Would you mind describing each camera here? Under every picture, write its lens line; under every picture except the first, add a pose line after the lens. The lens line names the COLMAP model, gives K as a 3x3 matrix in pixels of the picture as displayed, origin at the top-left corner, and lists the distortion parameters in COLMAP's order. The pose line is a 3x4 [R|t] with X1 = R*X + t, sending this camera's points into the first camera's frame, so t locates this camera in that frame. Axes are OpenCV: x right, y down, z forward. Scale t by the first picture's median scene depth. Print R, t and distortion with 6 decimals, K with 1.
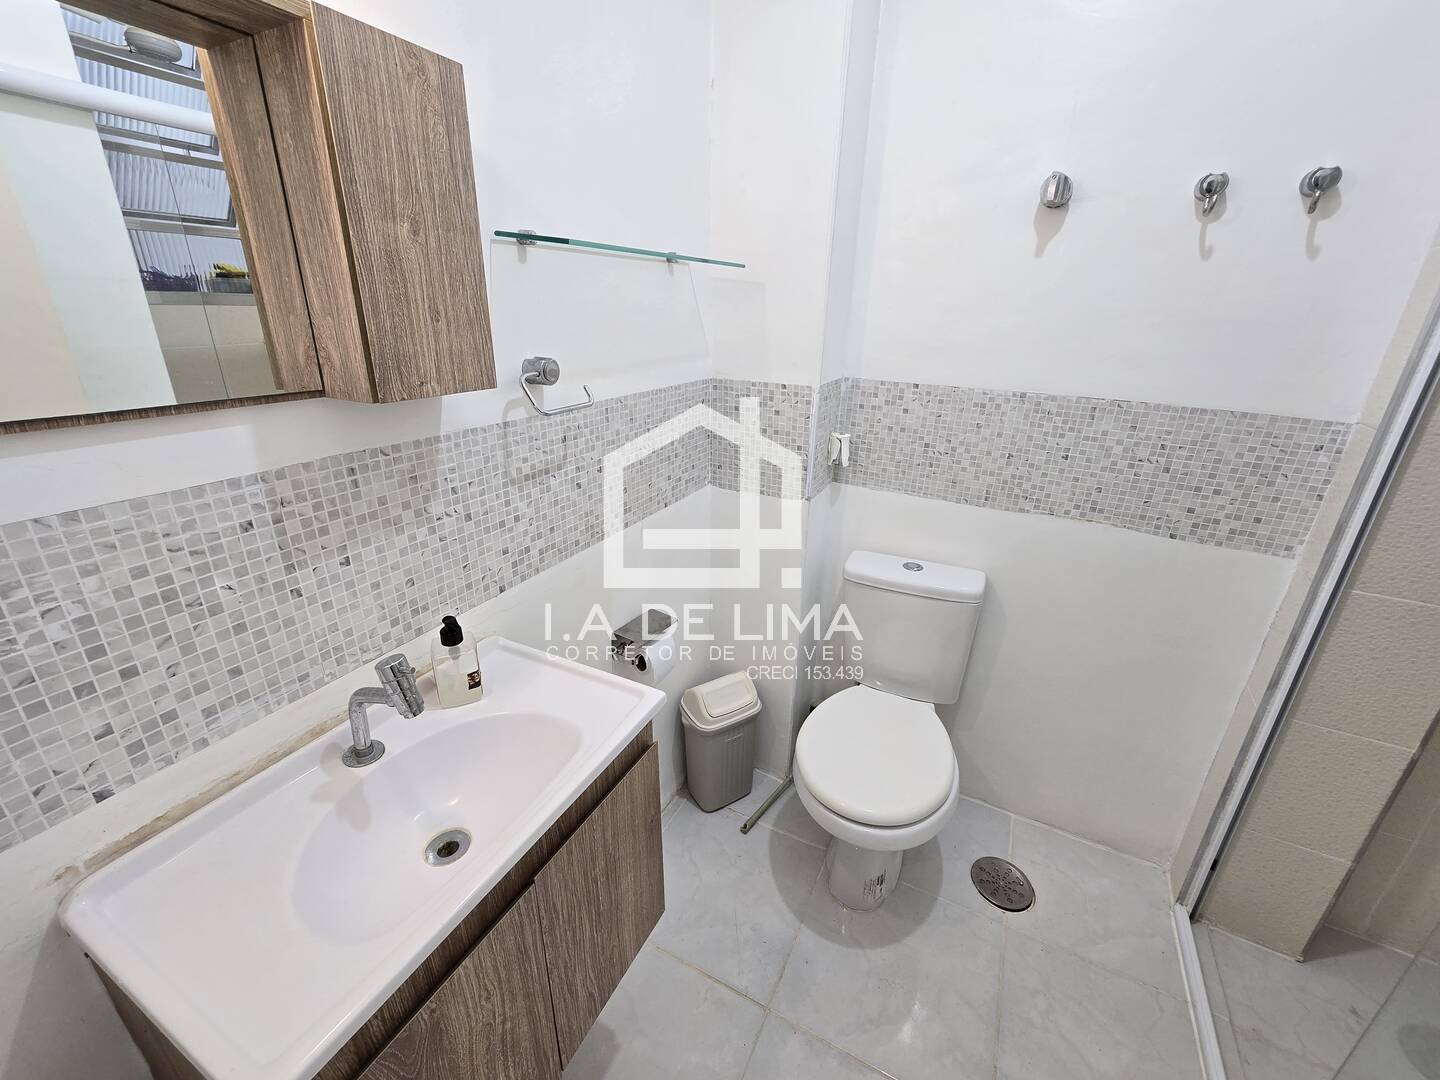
lens RADIAL K [[594.4, 0, 717.3], [0, 594.4, 528.9], [0, 0, 1]] dist [-0.002761, 0.001327]
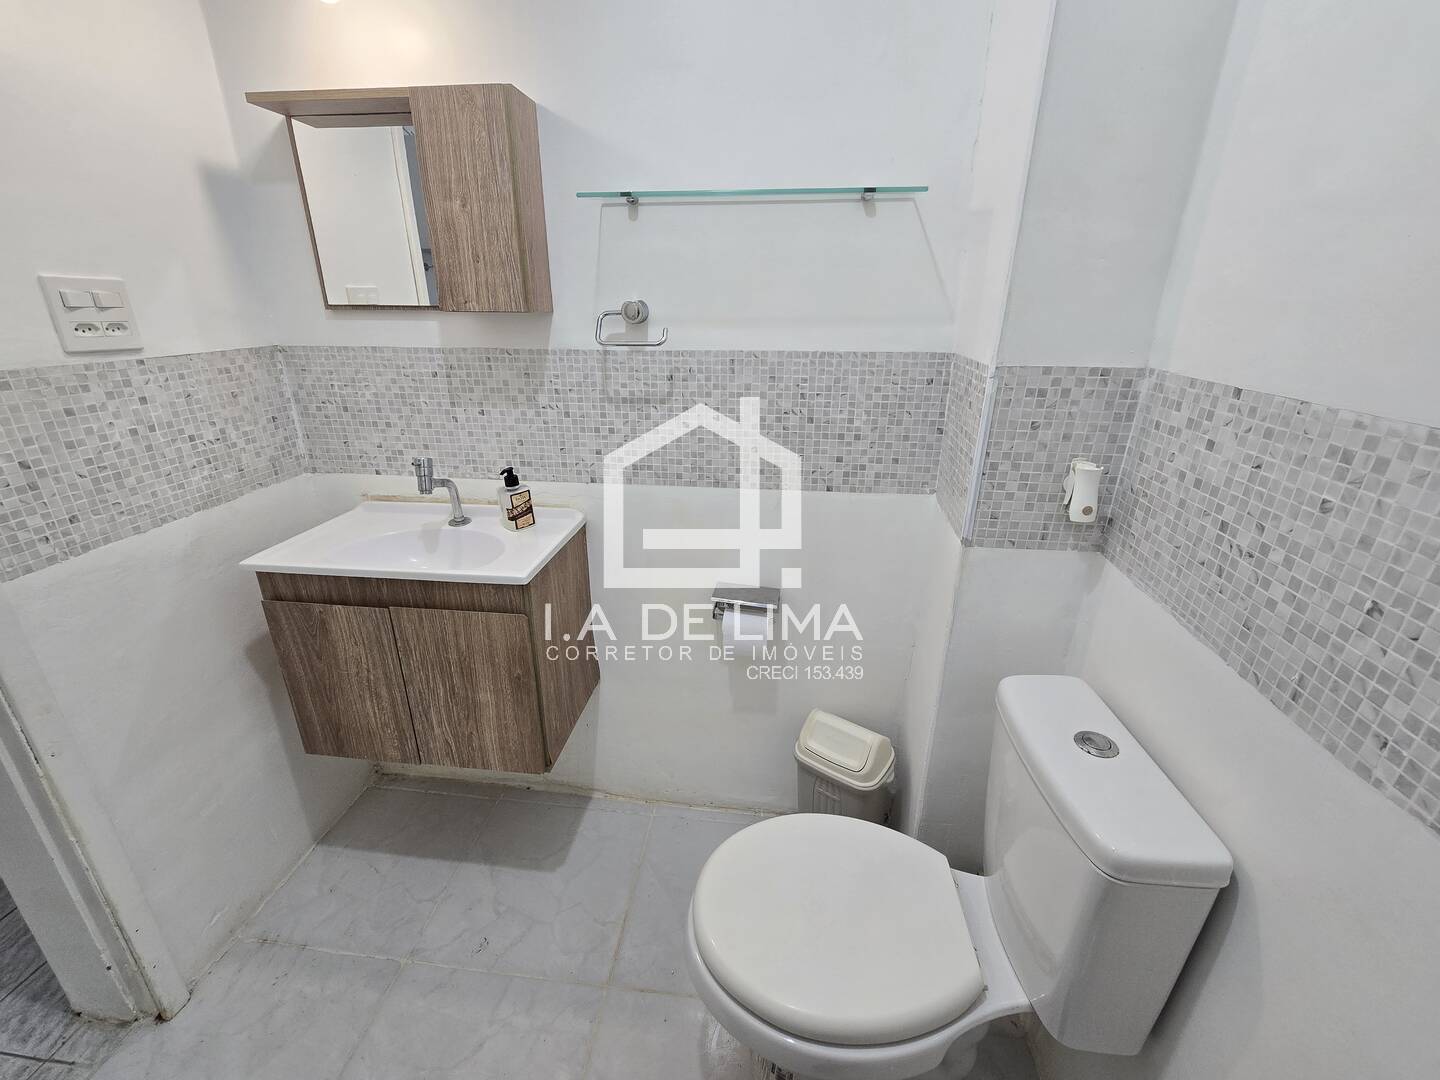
lens RADIAL K [[594.4, 0, 717.3], [0, 594.4, 528.9], [0, 0, 1]] dist [-0.002761, 0.001327]
pose [[0.352213, 0.318892, -0.879917, 0.986040], [-0.330173, 0.922053, 0.202001, -0.165218], [0.875746, 0.219378, 0.430049, 0.753832]]
